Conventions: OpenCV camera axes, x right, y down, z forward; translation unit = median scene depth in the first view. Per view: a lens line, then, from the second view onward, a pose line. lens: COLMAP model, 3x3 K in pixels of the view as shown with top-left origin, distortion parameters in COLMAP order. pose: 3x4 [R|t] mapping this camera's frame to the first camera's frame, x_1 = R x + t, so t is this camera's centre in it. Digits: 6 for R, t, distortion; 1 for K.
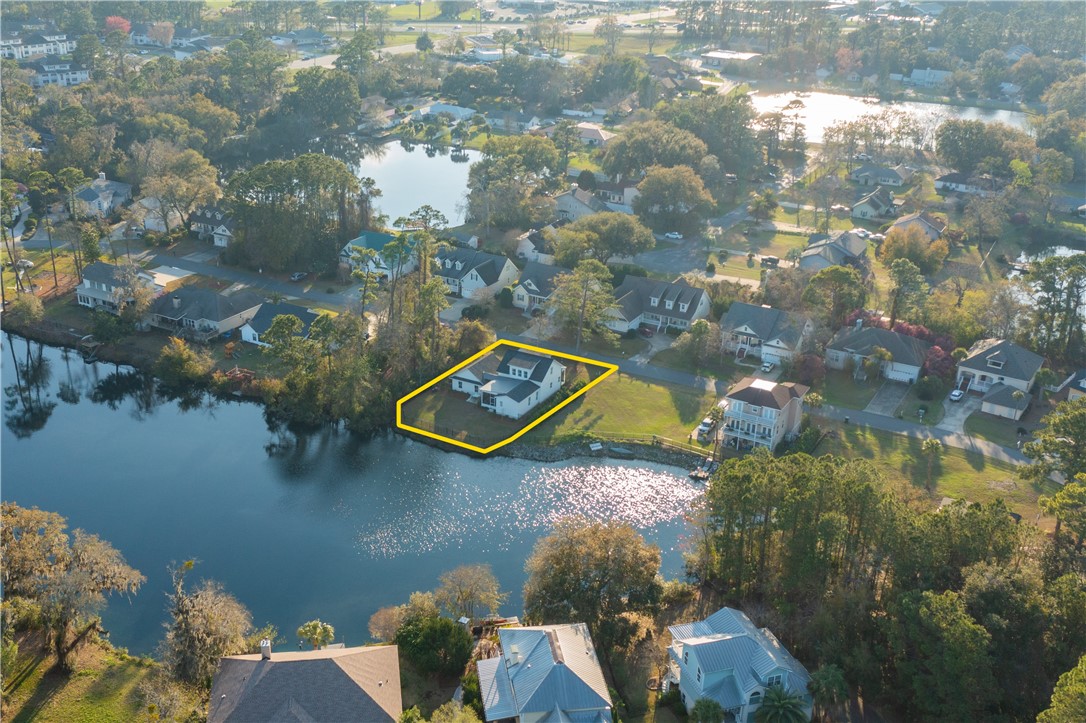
lens RADIAL K [[881.7, 0, 543.0], [0, 881.7, 361.5], [0, 0, 1]] dist [0.000866, 0.007244]
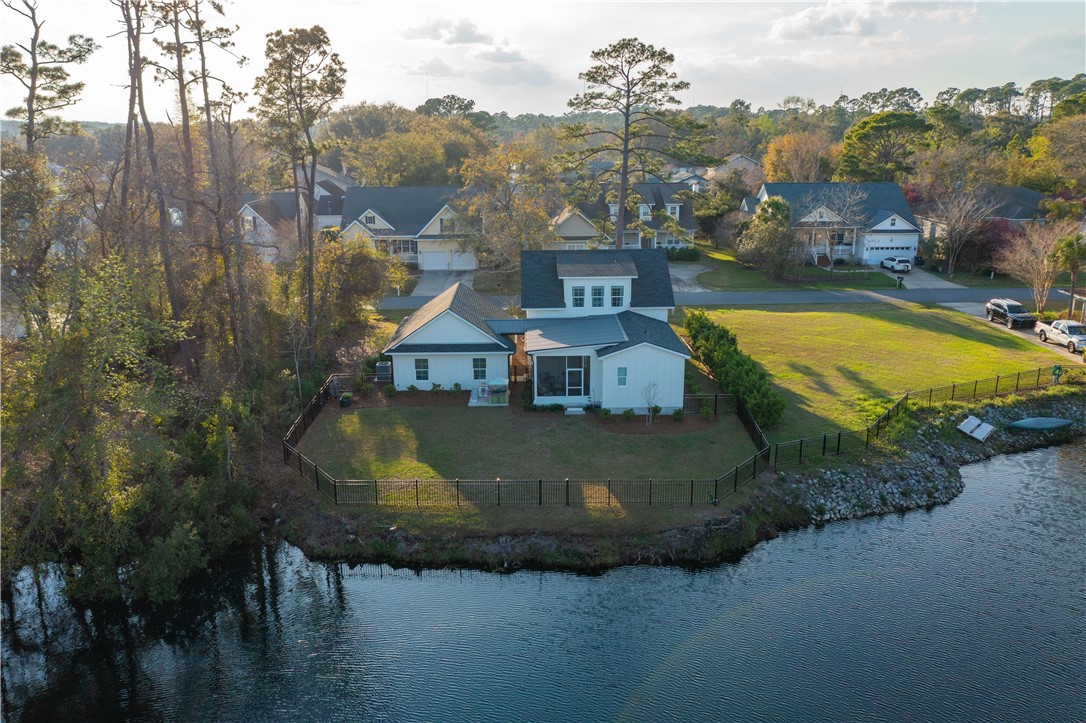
lens RADIAL K [[811.0, 0, 543.0], [0, 811.0, 361.5], [0, 0, 1]] dist [-0.000354, 0.004223]
pose [[0.889955, -0.171404, 0.422612, -0.183273], [0.212934, 0.975644, -0.052702, 0.050140], [-0.403285, 0.136891, 0.904777, 0.727666]]
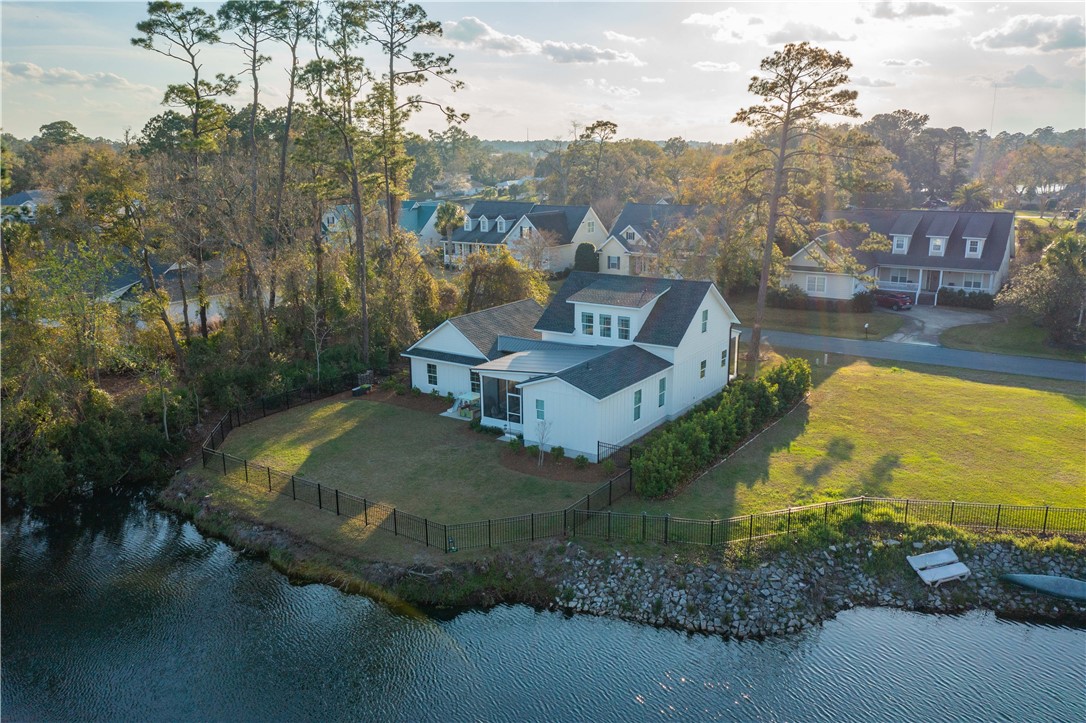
lens RADIAL K [[816.0, 0, 545.4], [0, 816.0, 364.7], [0, 0, 1]] dist [-0.004644, -0.002688]
pose [[0.992855, -0.019567, -0.117716, -0.013517], [0.003759, 0.991104, -0.133038, 0.066428], [0.119272, 0.131645, 0.984095, 0.710677]]
